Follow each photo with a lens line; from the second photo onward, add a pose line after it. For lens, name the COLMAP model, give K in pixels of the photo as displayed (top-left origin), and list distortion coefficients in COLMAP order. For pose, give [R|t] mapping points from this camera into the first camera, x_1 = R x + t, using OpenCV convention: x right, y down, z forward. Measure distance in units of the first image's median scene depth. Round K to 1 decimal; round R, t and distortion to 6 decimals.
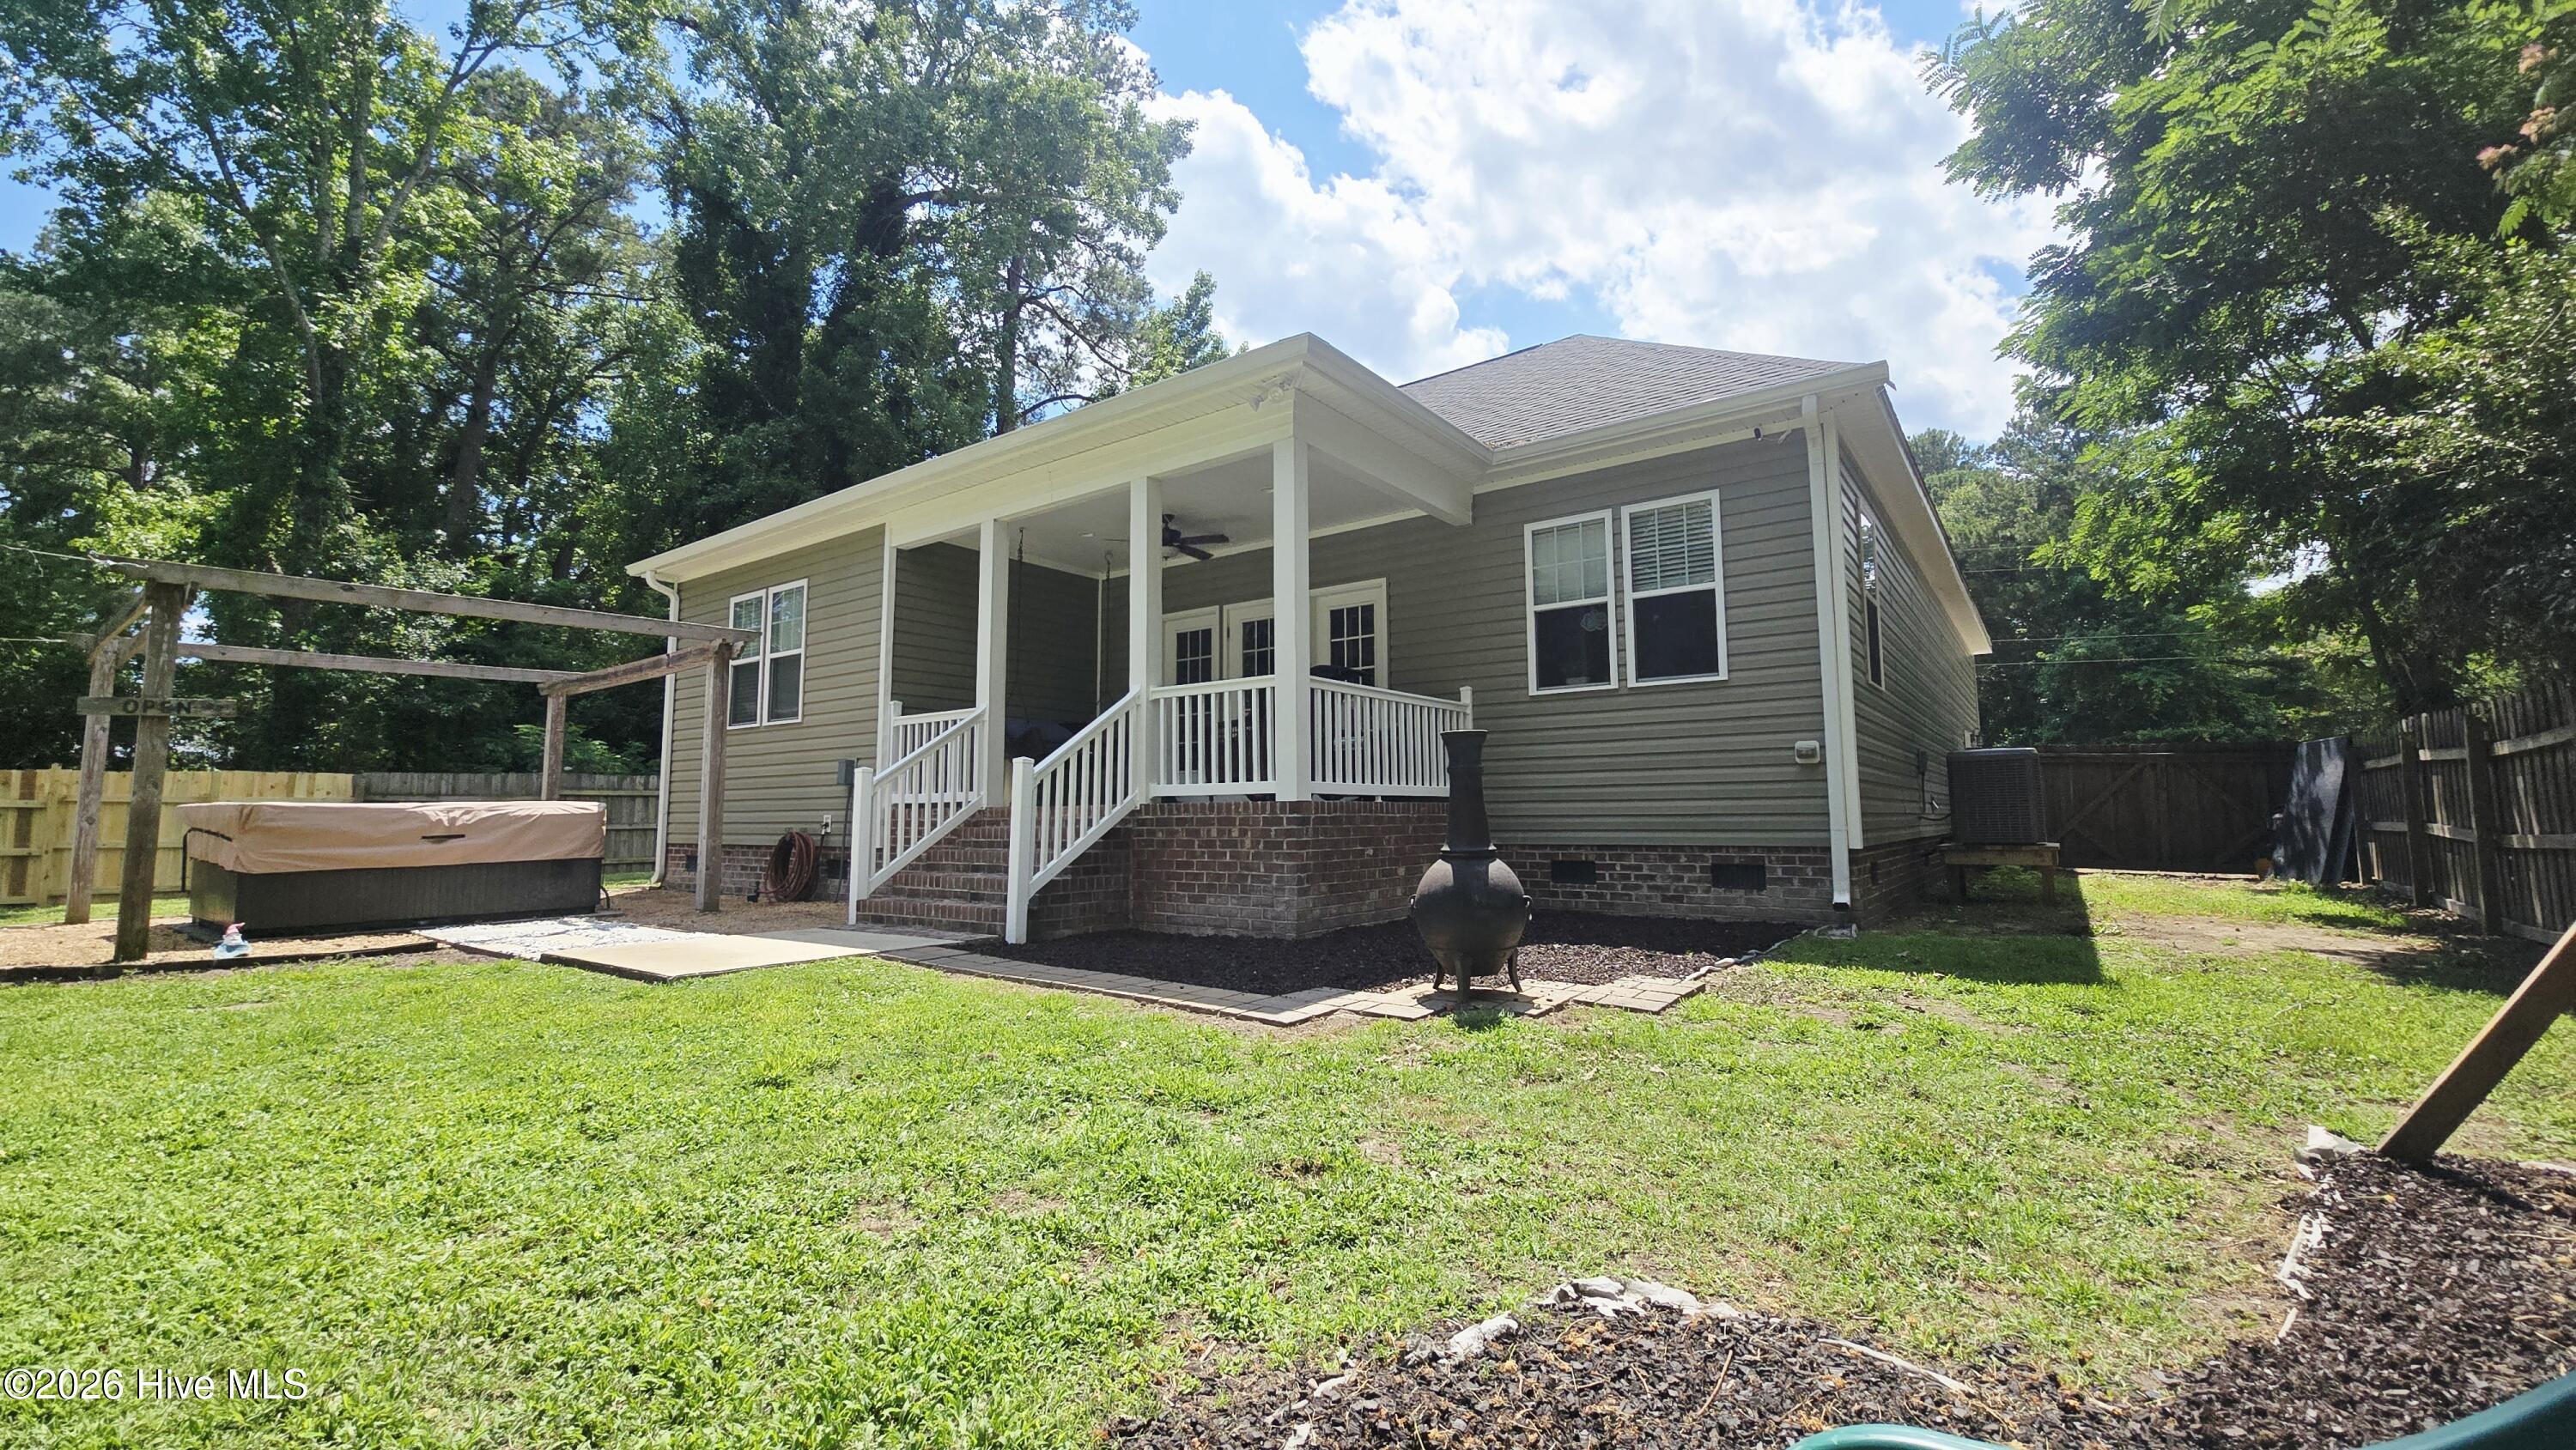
lens RADIAL K [[1044.2, 0, 1288.0], [0, 1044.2, 725.0], [0, 0, 1]] dist [-0.012346, -0.000253]
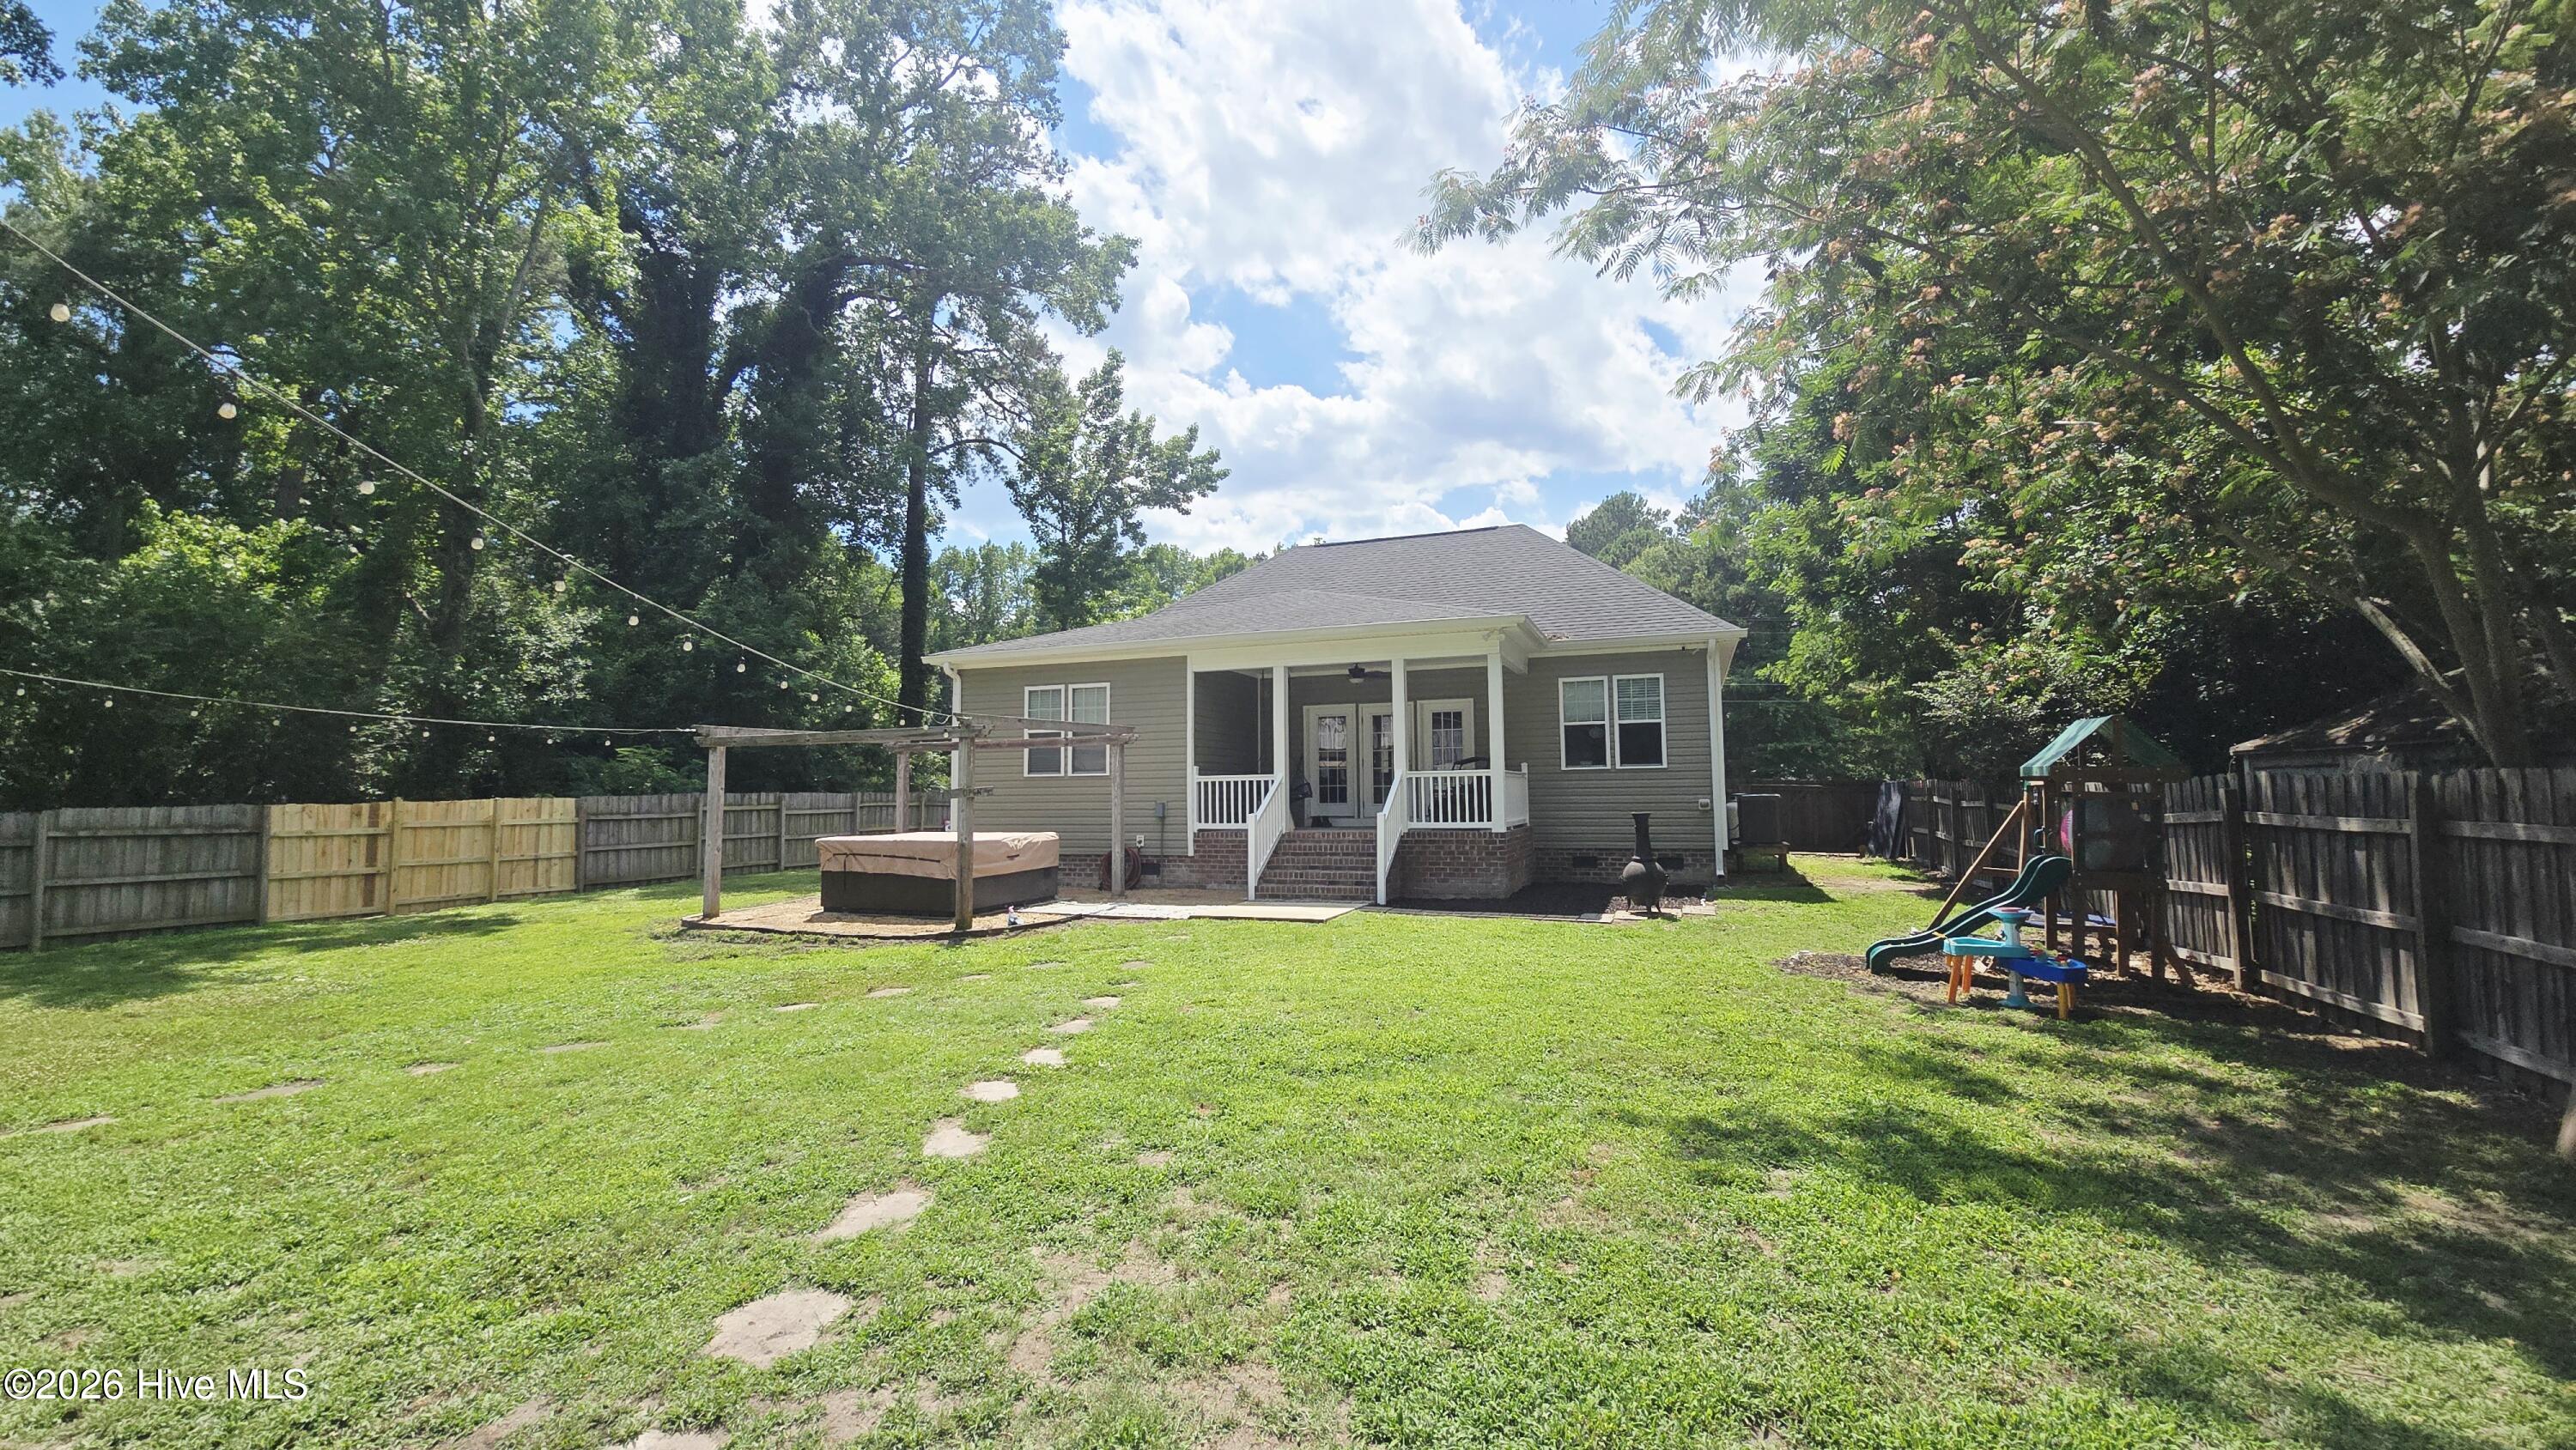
lens RADIAL K [[1044.2, 0, 1288.0], [0, 1044.2, 725.0], [0, 0, 1]] dist [-0.012346, -0.000253]
pose [[0.960303, 0.014914, 0.278561, -0.688222], [-0.020626, 0.999633, 0.017587, -0.117546], [-0.278196, -0.022634, 0.960258, -0.605344]]
